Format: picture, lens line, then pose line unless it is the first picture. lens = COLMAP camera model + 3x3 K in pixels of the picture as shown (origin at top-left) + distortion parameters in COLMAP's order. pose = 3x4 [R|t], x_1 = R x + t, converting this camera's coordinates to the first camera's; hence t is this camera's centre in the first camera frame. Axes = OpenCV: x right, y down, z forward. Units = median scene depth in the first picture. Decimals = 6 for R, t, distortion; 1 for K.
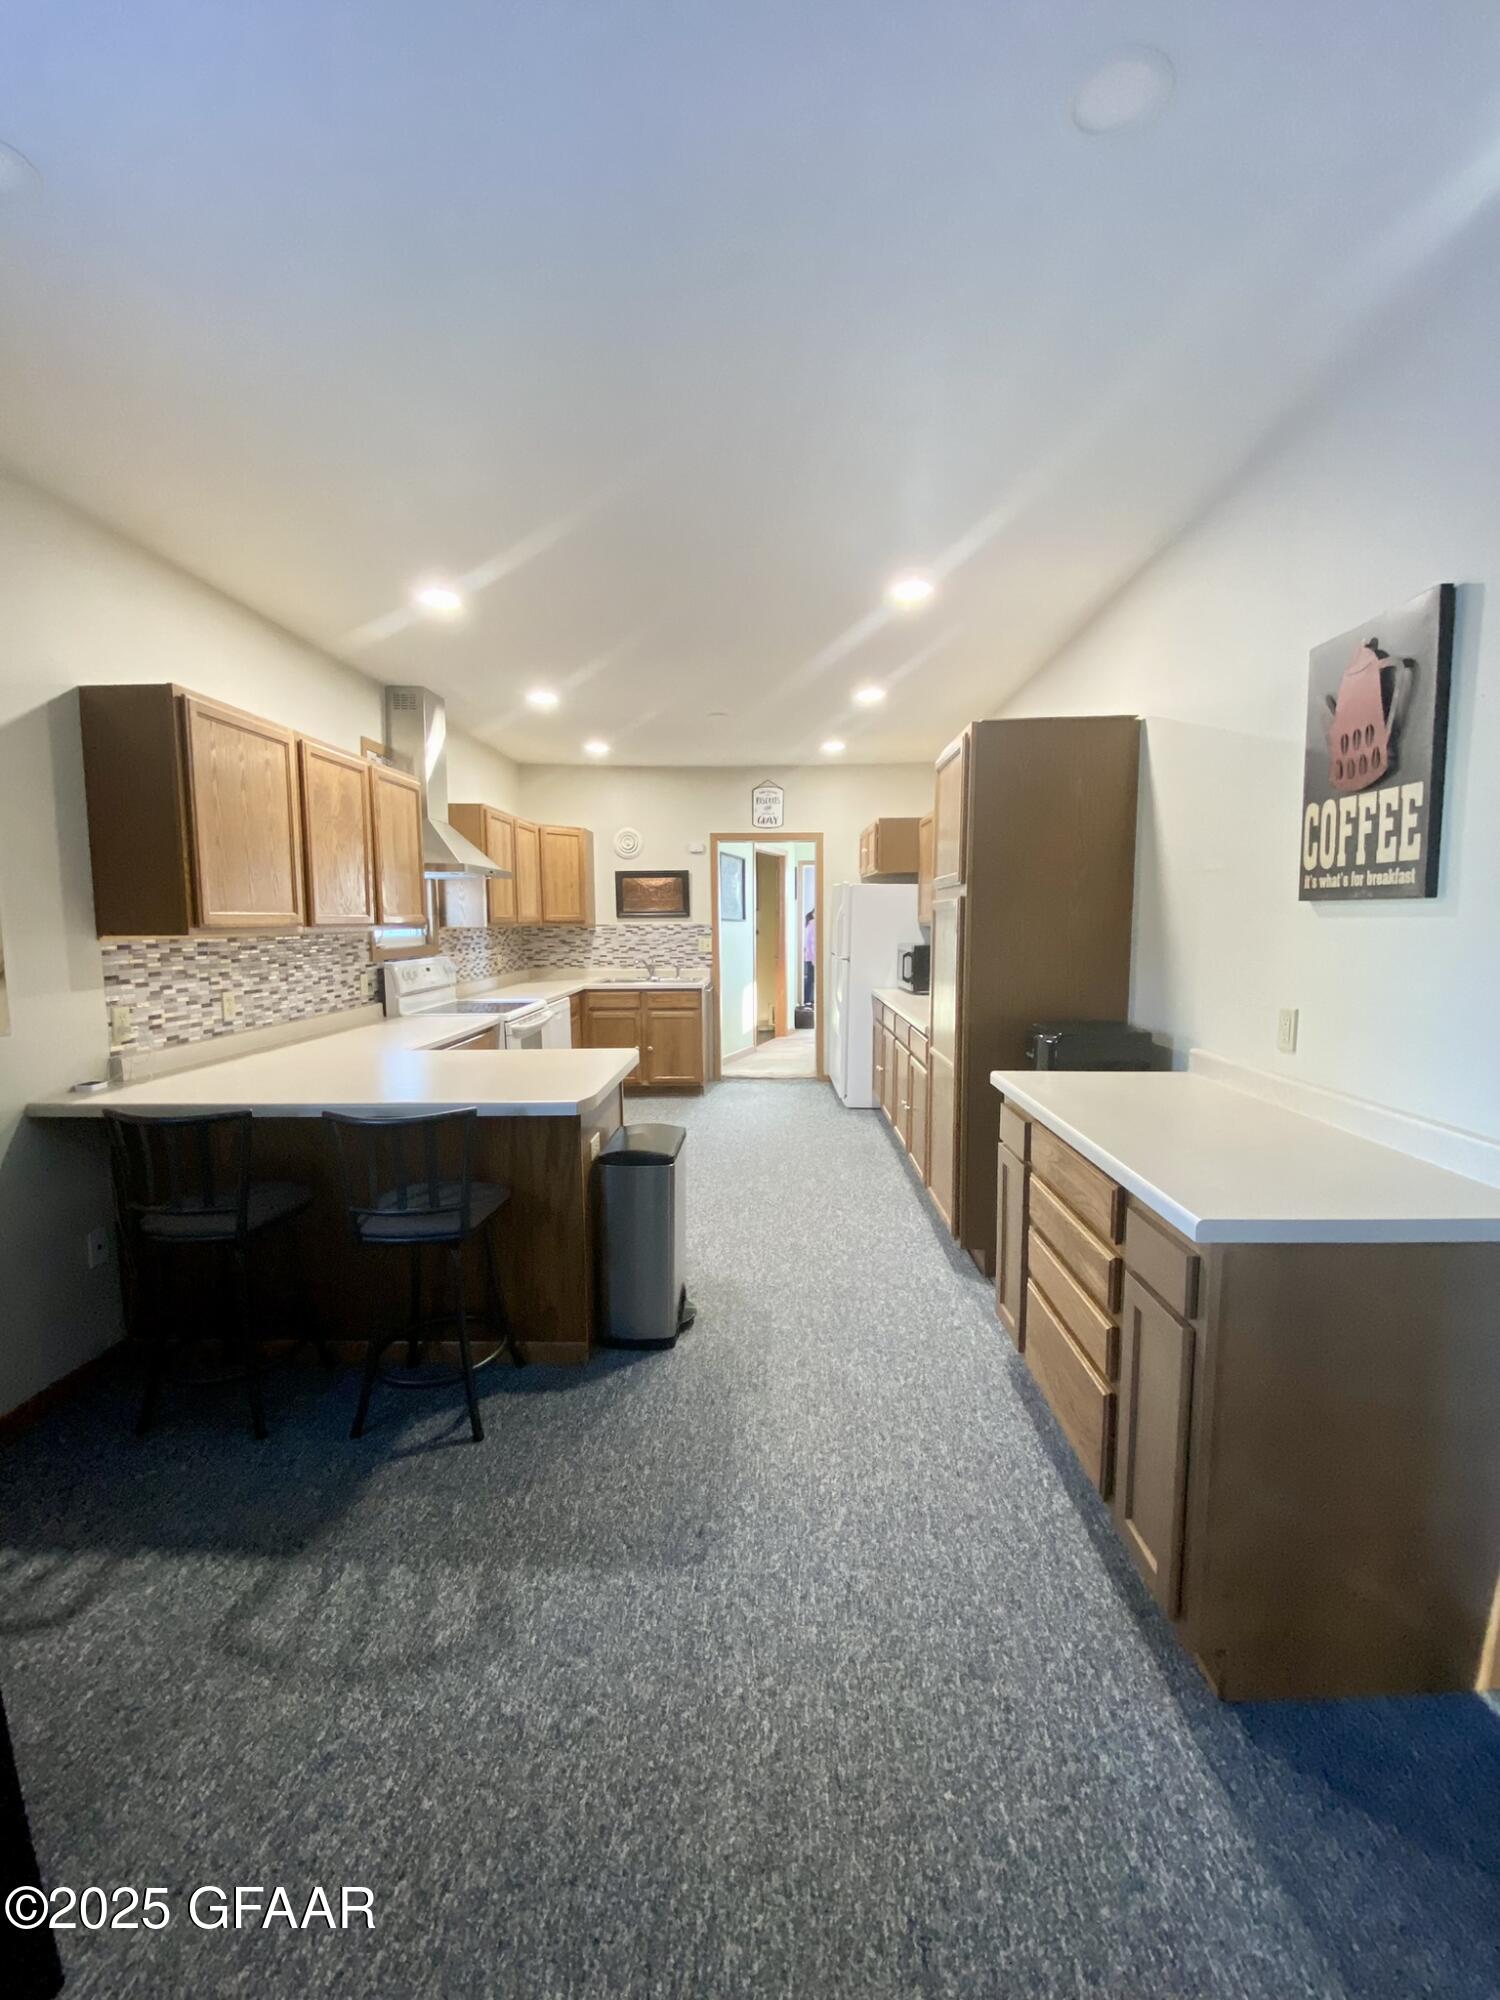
lens RADIAL K [[808.6, 0, 750.0], [0, 808.6, 1000.0], [0, 0, 1]] dist [0.020097, -0.020782]
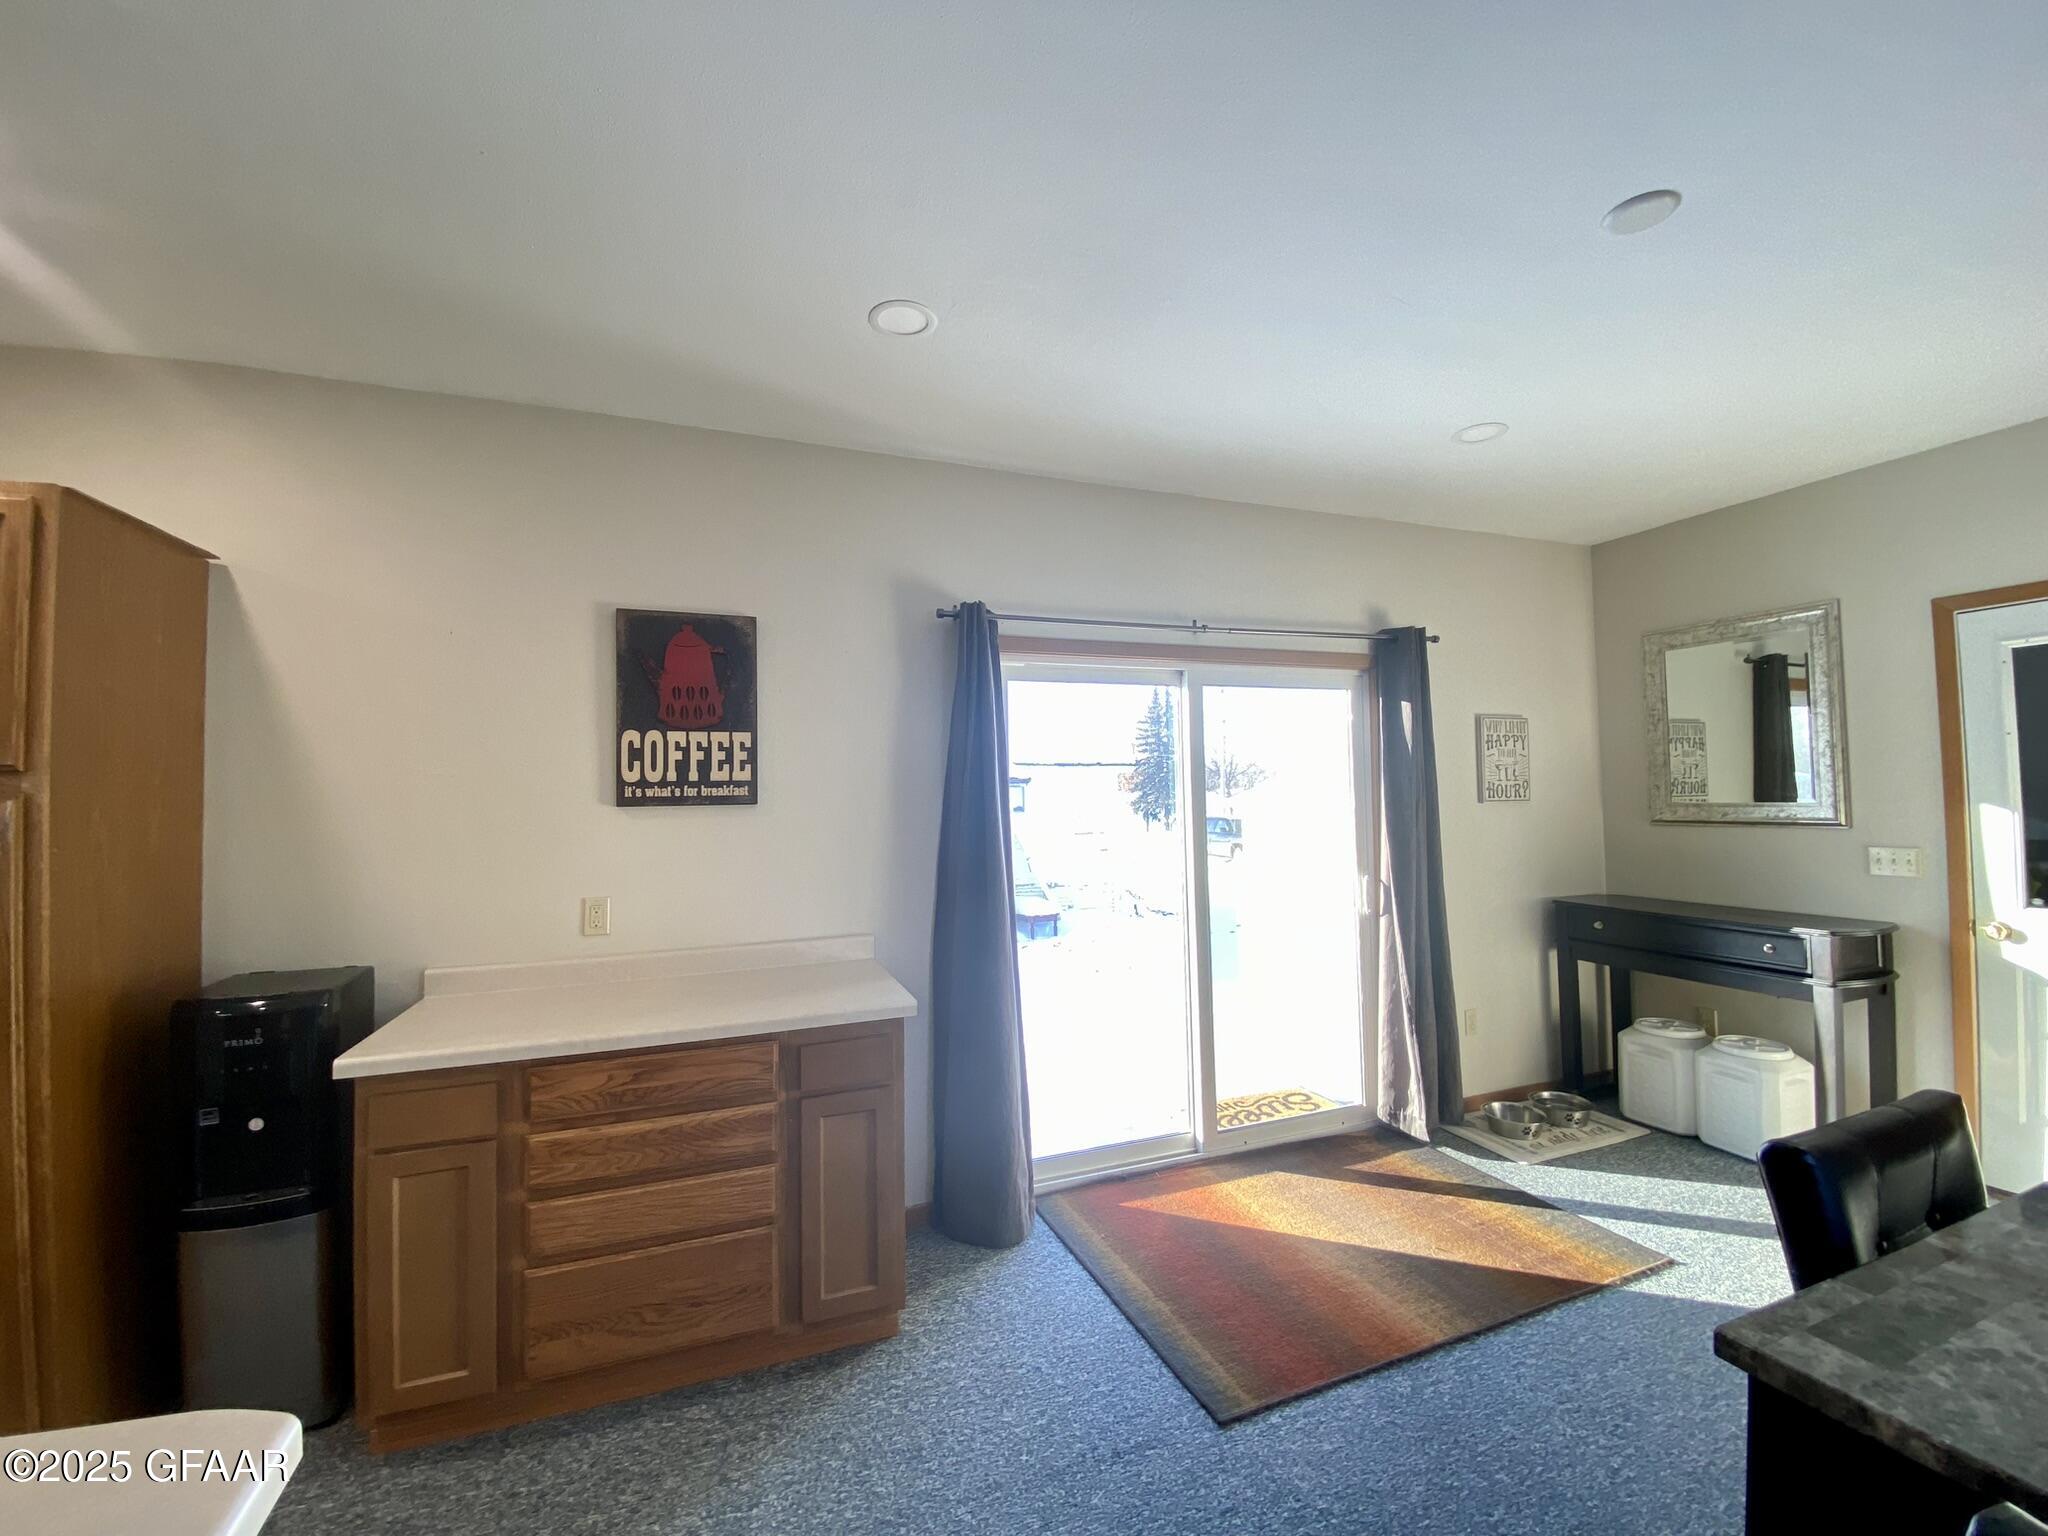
lens RADIAL K [[815.7, 0, 1024.0], [0, 815.7, 768.0], [0, 0, 1]] dist [0.029163, -0.028414]
pose [[-0.378690, 0.037884, 0.924748, -0.441982], [0.109600, 0.993967, 0.004163, -0.074919], [-0.919011, 0.102929, -0.380557, 0.573193]]
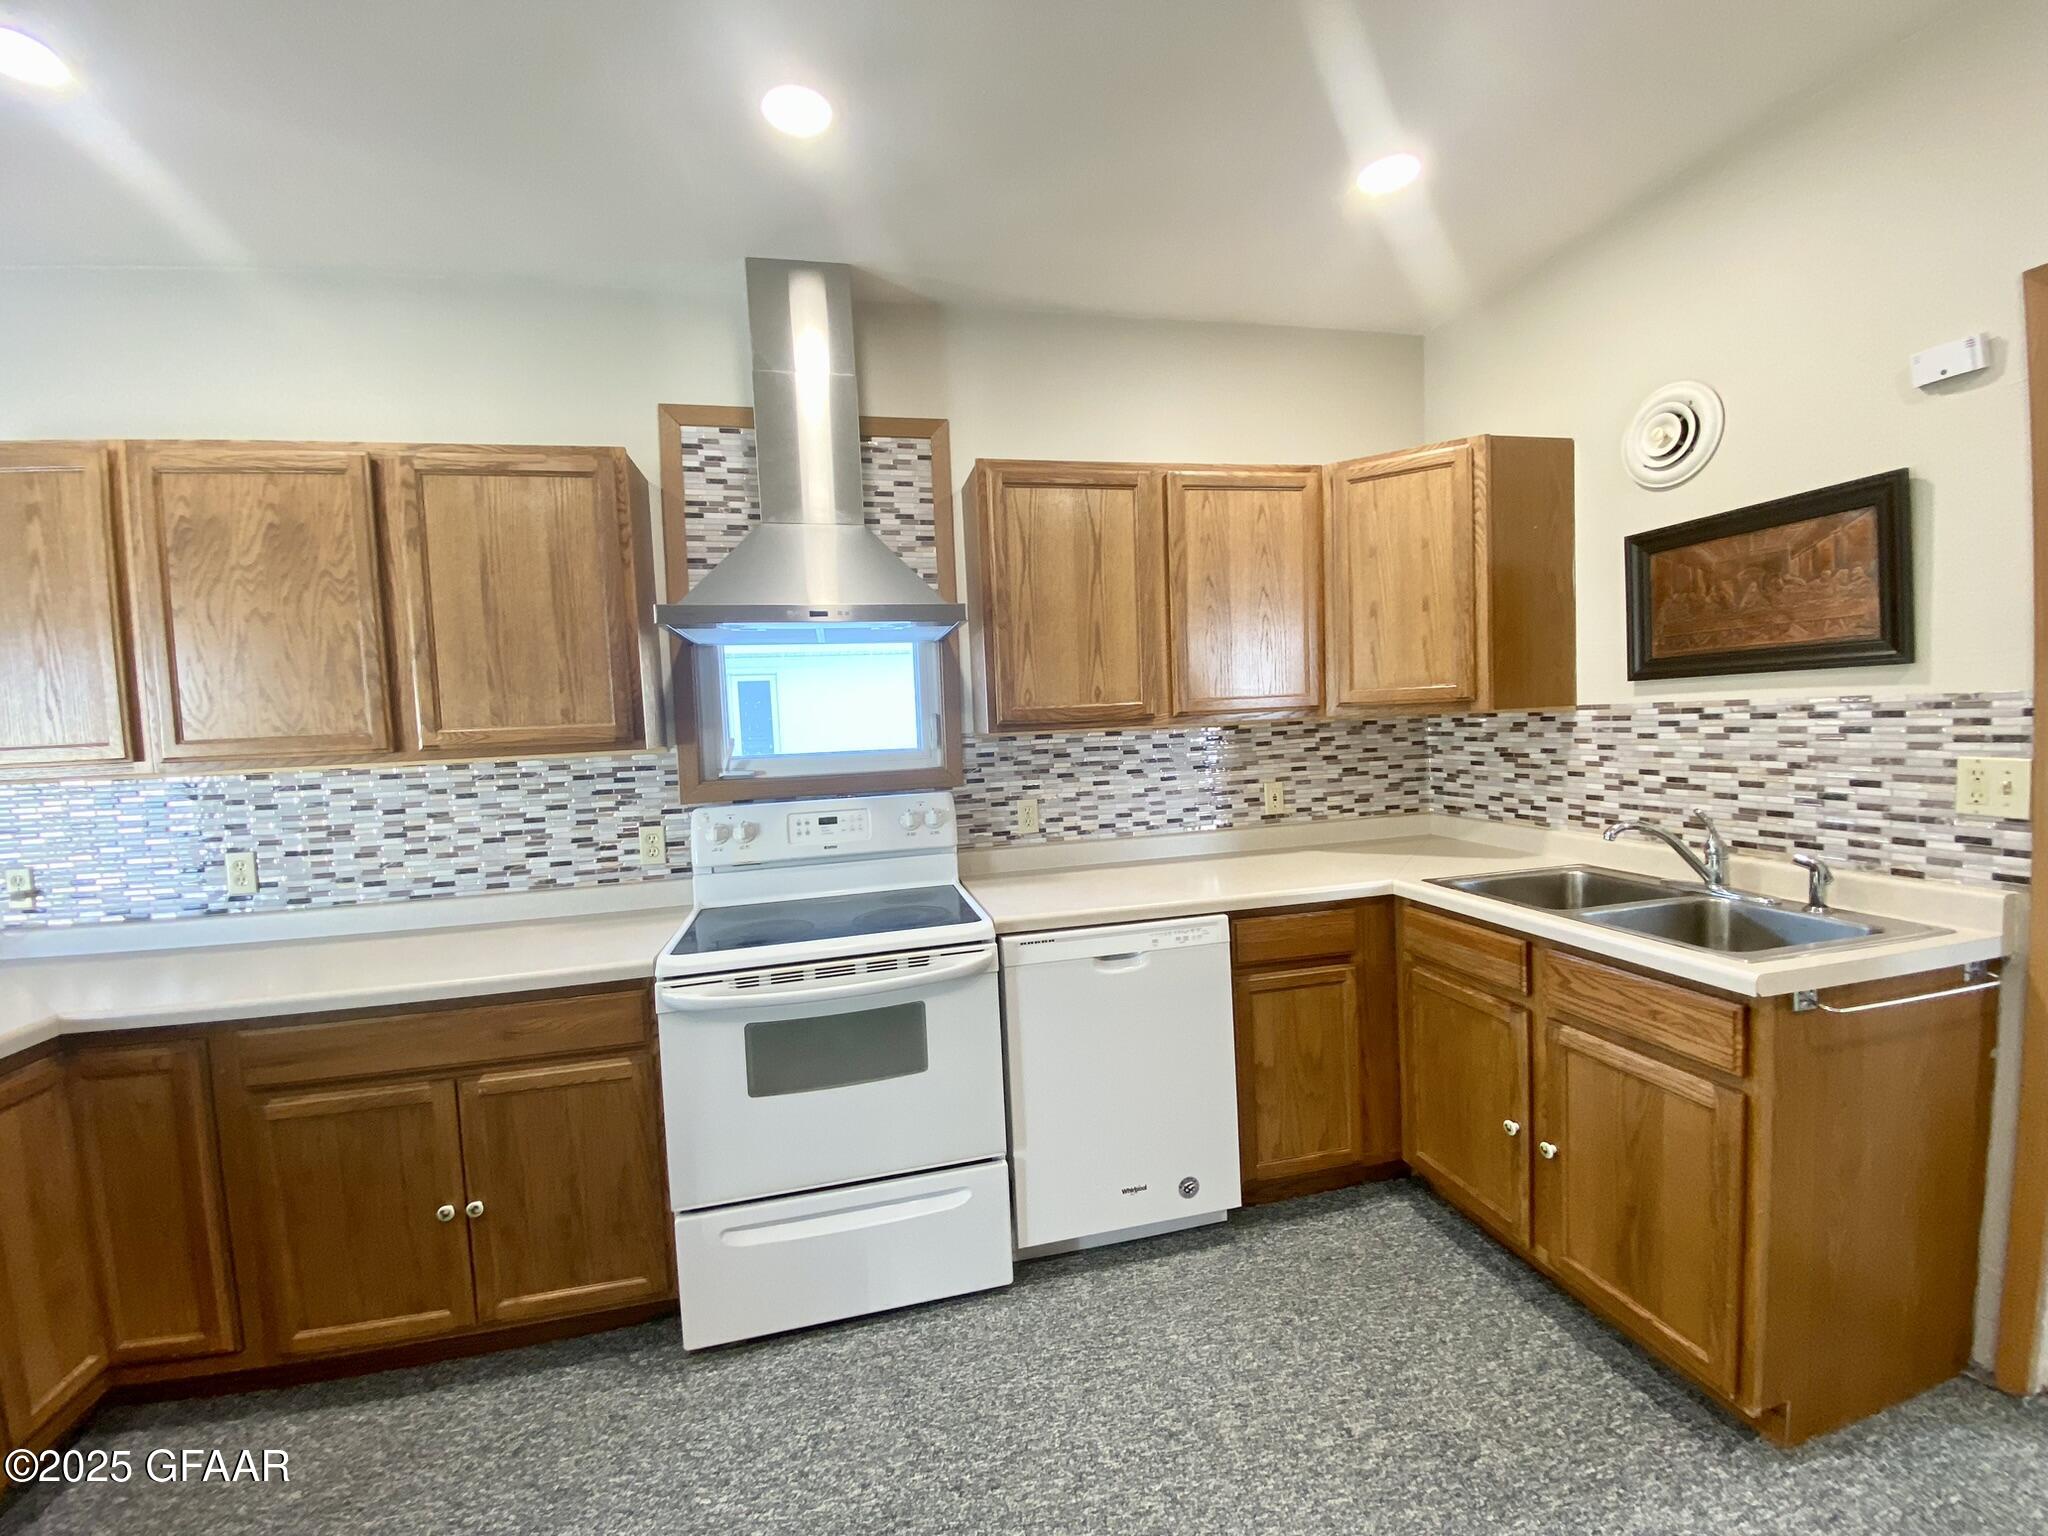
lens RADIAL K [[828.0, 0, 1020.4], [0, 828.0, 767.1], [0, 0, 1]] dist [0.020097, -0.020782]
pose [[0.255858, 0.044136, -0.965706, 0.200210], [-0.053566, 0.998070, 0.031423, -0.137388], [0.965229, 0.043690, 0.257728, 1.426713]]
